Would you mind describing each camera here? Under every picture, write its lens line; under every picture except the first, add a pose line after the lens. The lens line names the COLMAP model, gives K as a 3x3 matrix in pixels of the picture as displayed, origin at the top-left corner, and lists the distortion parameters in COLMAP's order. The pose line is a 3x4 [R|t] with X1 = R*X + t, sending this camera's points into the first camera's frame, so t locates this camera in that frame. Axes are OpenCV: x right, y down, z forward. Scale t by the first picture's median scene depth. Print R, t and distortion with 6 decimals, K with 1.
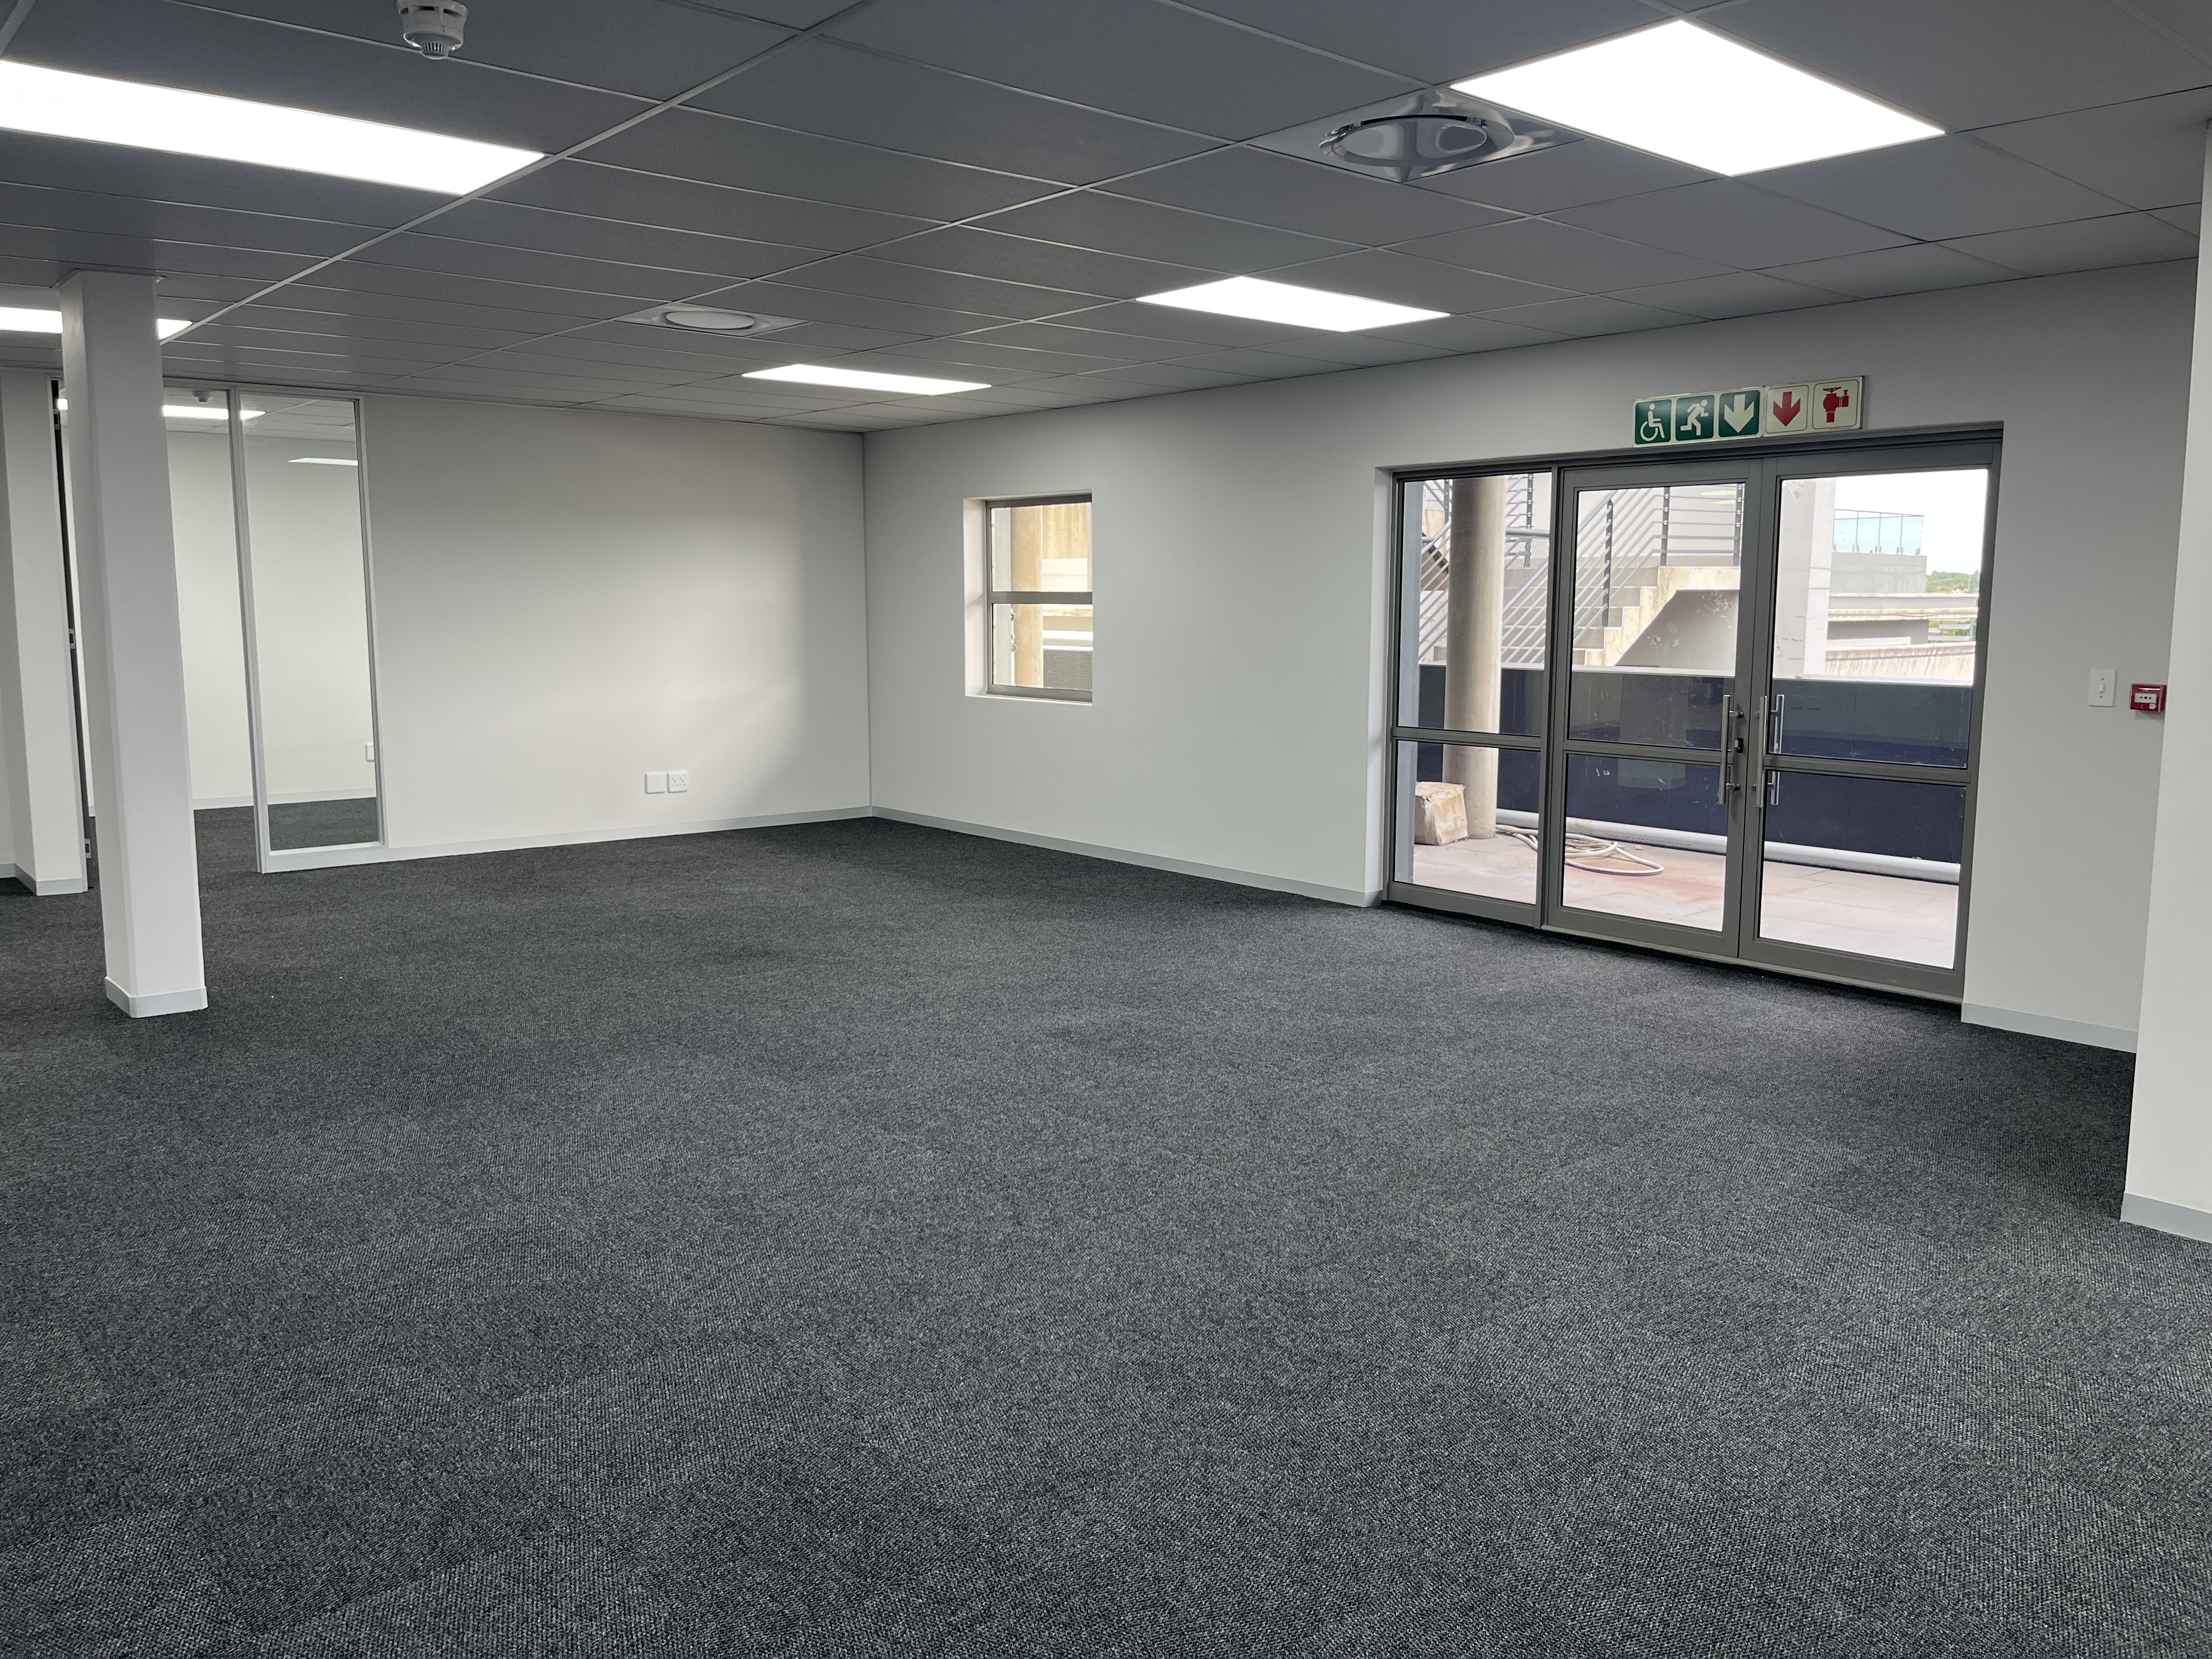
lens RADIAL K [[1671.8, 0, 1115.7], [0, 1671.8, 819.4], [0, 0, 1]] dist [0.059690, -0.089786]
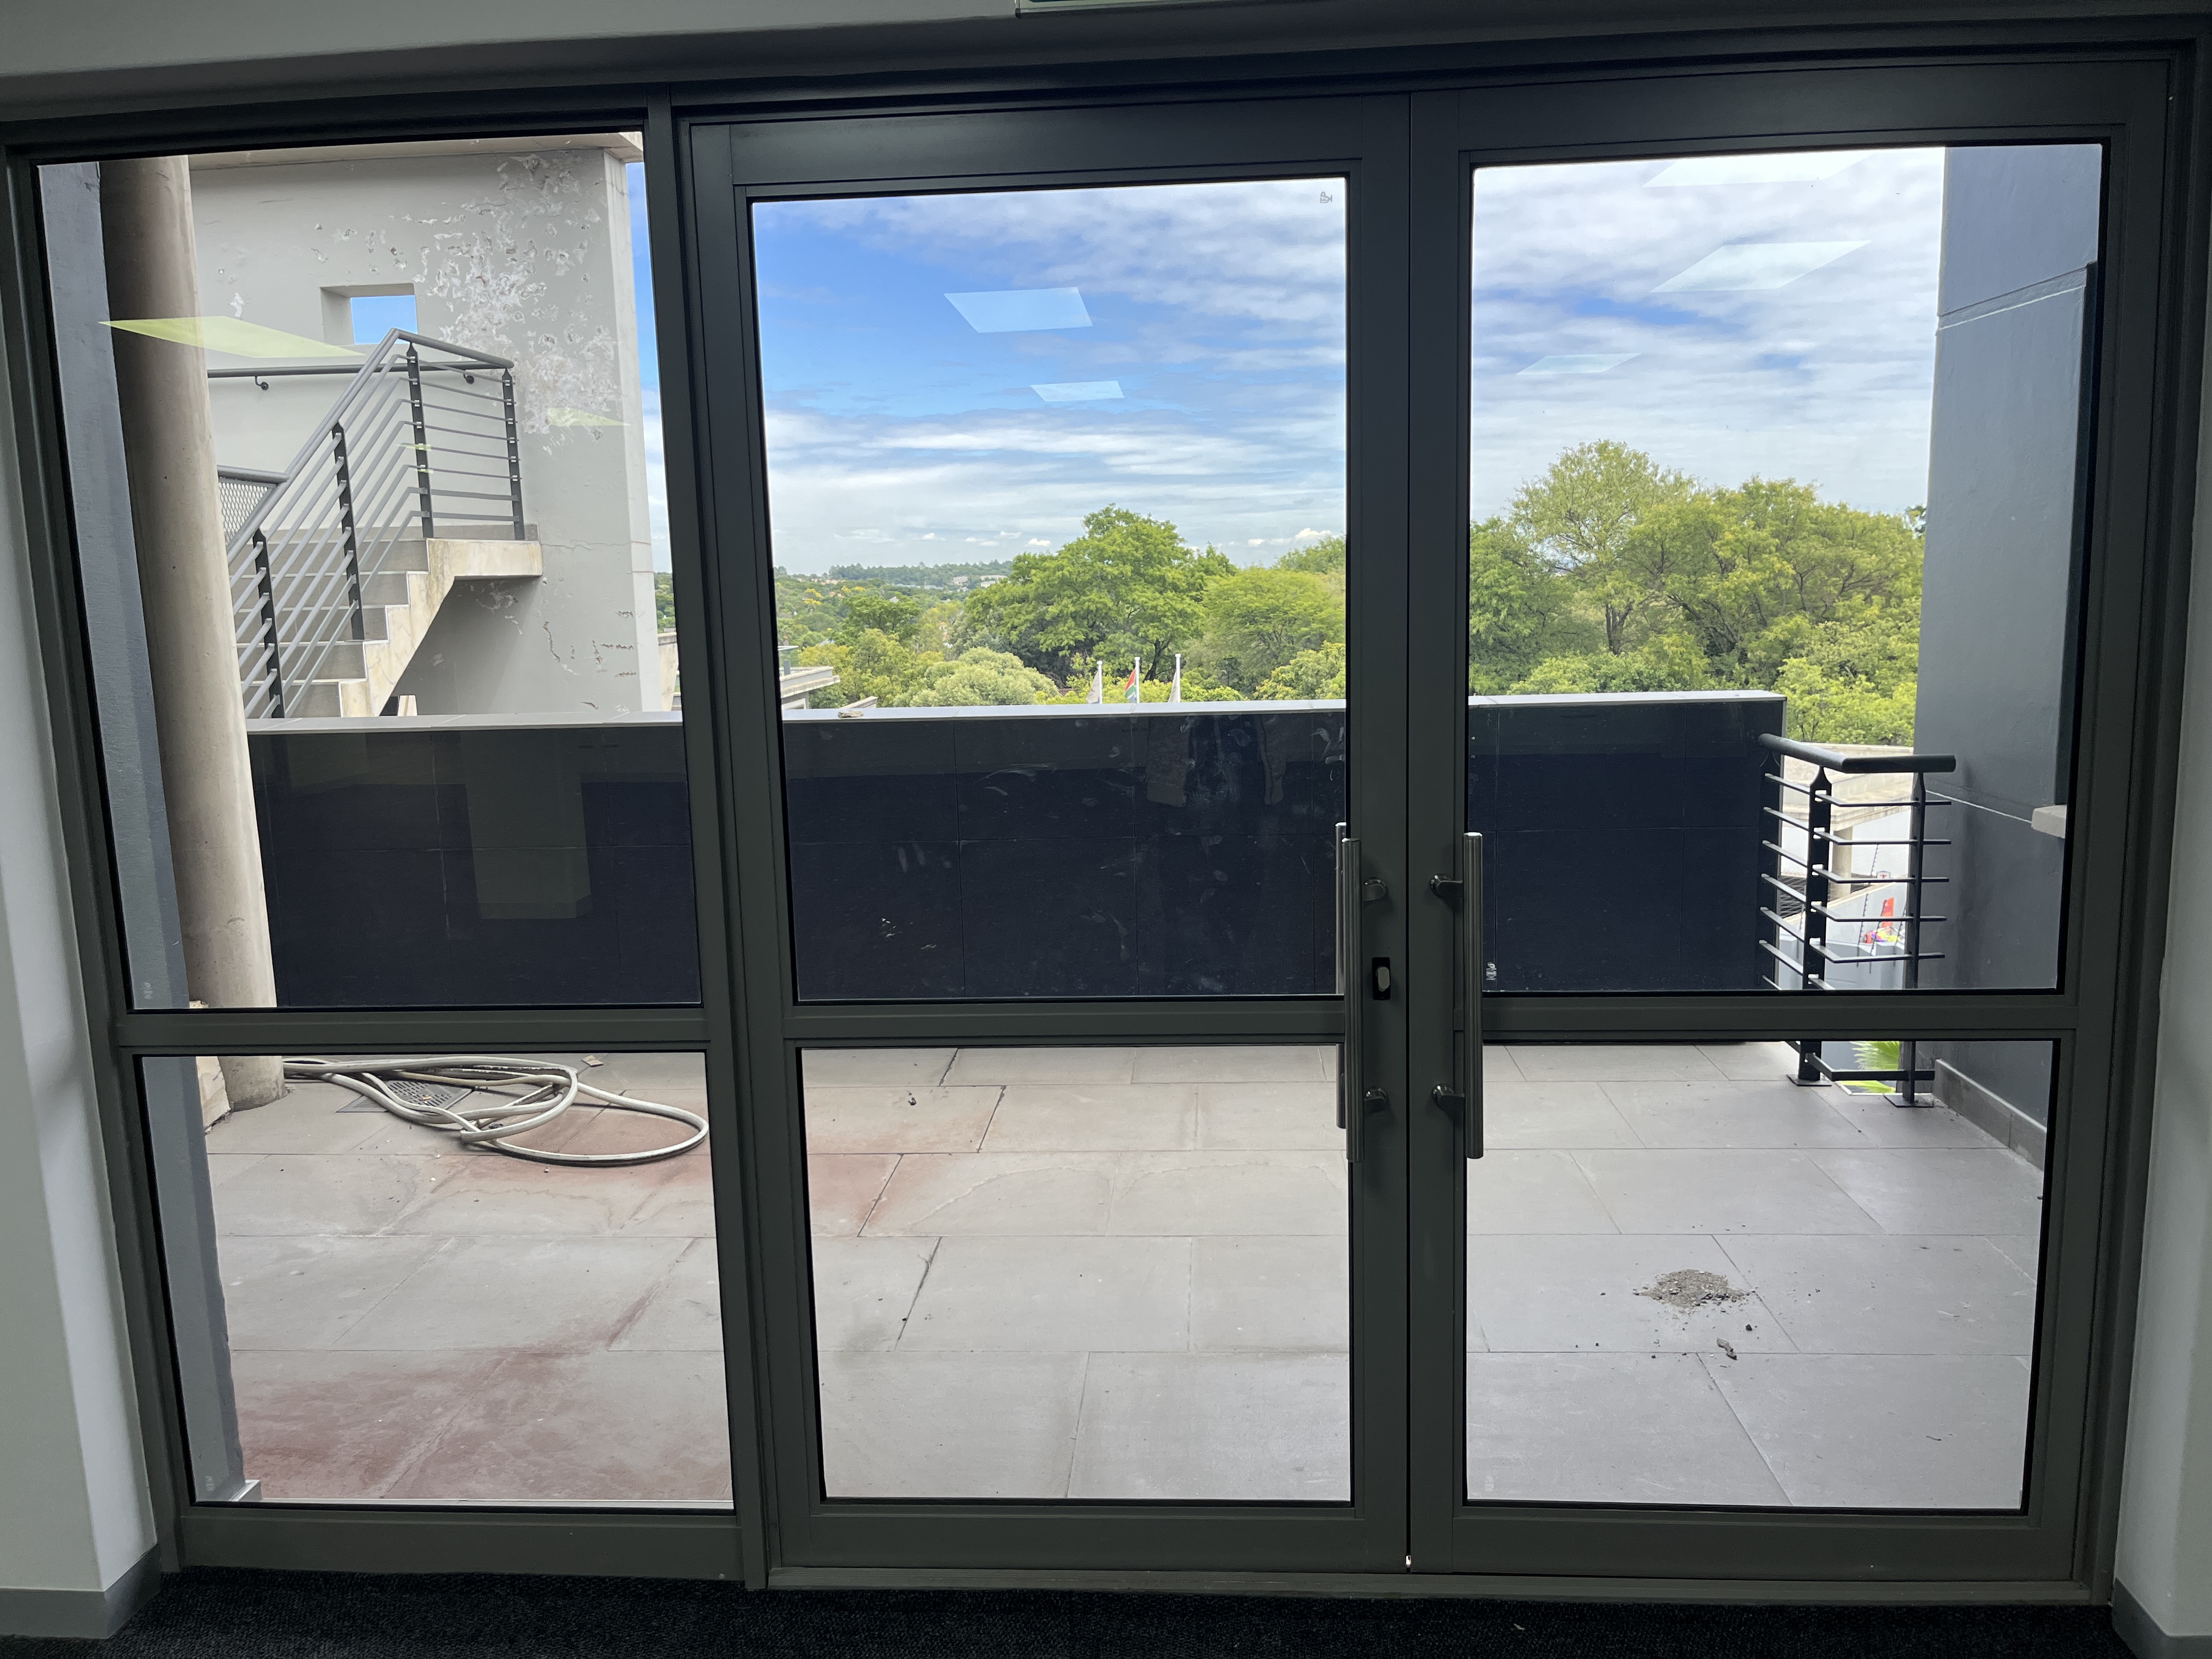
lens RADIAL K [[1662.3, 0, 1124.7], [0, 1662.3, 832.3], [0, 0, 1]] dist [0.049369, -0.068437]
pose [[0.689960, -0.129269, 0.712211, 0.049752], [0.124474, 0.990456, 0.059186, -0.049438], [-0.713065, 0.047816, 0.699466, 0.402101]]
